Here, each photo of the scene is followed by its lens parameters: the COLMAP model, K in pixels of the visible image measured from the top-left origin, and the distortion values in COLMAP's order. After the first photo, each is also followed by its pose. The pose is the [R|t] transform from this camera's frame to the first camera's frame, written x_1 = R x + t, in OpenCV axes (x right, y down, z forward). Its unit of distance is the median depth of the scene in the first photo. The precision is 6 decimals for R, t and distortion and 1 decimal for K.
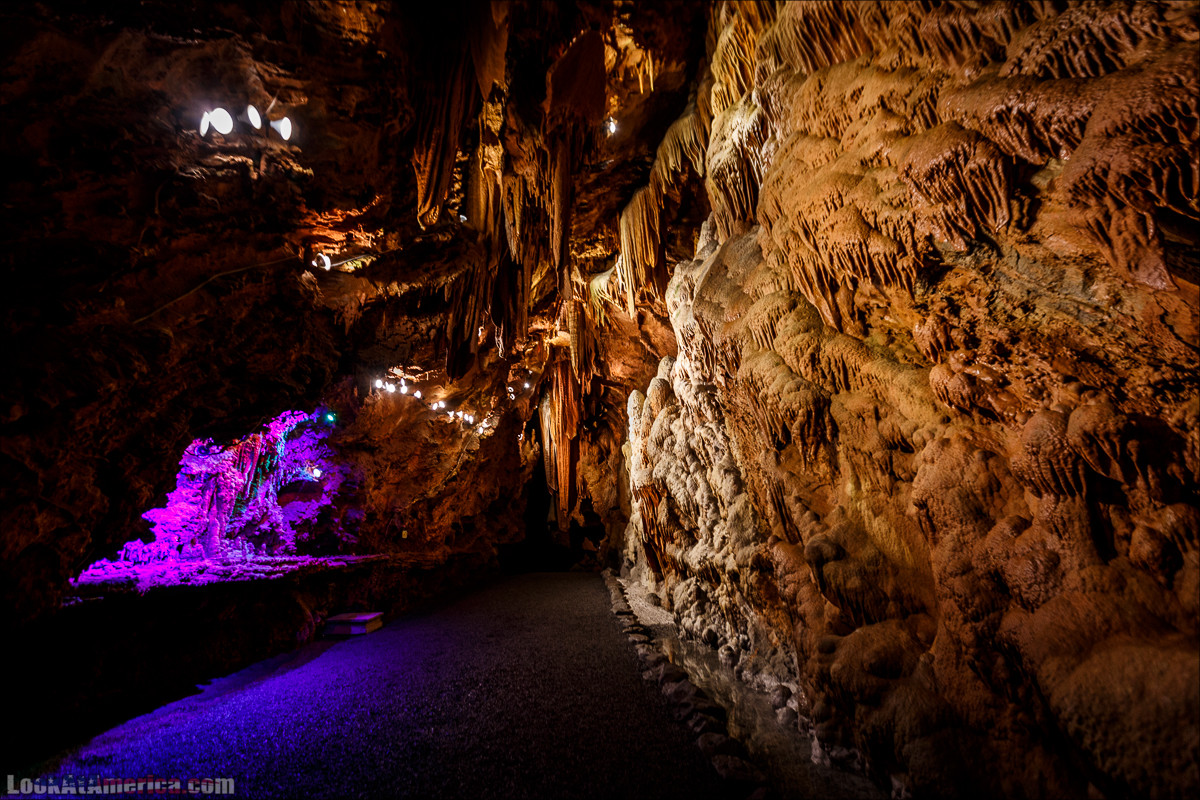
lens RADIAL K [[532.4, 0, 600.0], [0, 532.4, 400.0], [0, 0, 1]] dist [-0.000666, -0.000487]
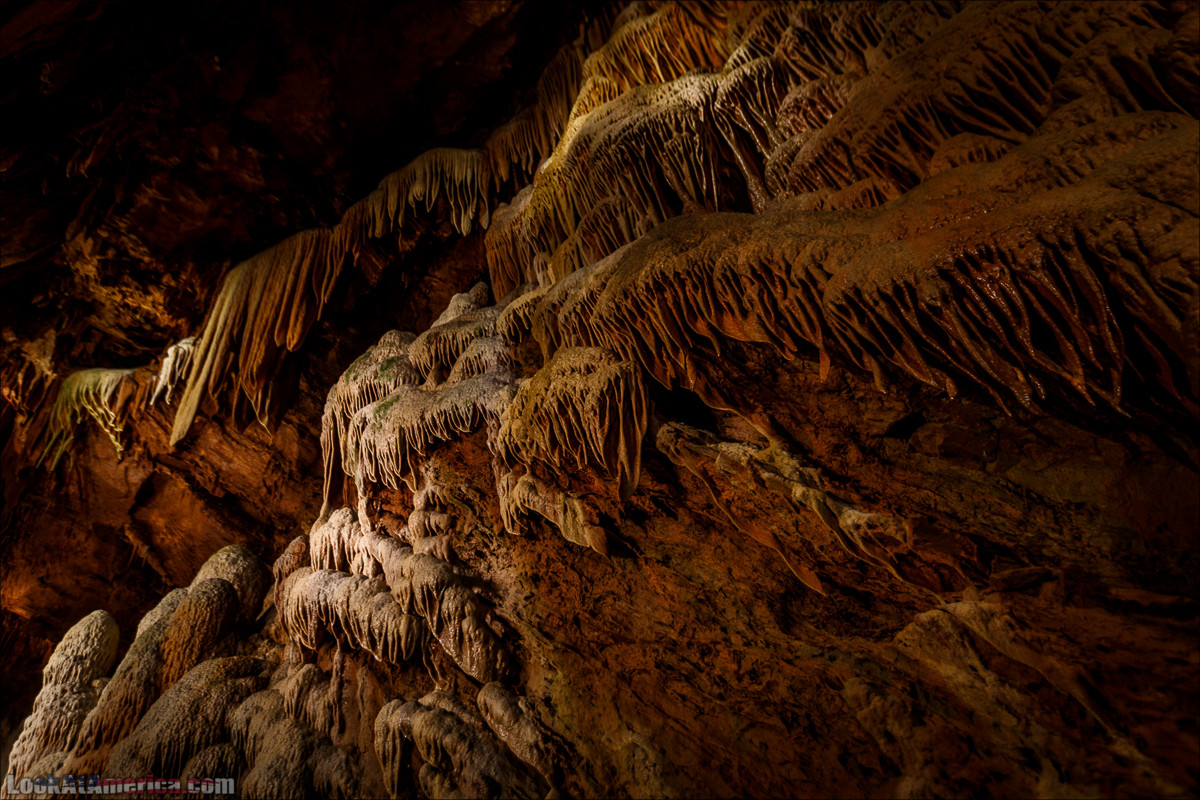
lens RADIAL K [[726.9, 0, 599.5], [0, 726.9, 371.4], [0, 0, 1]] dist [-0.002107, -0.003042]
pose [[0.711251, 0.475183, 0.517998, -0.016417], [-0.142554, 0.819098, -0.555658, 0.046706], [-0.688331, 0.321370, 0.650324, 0.252432]]
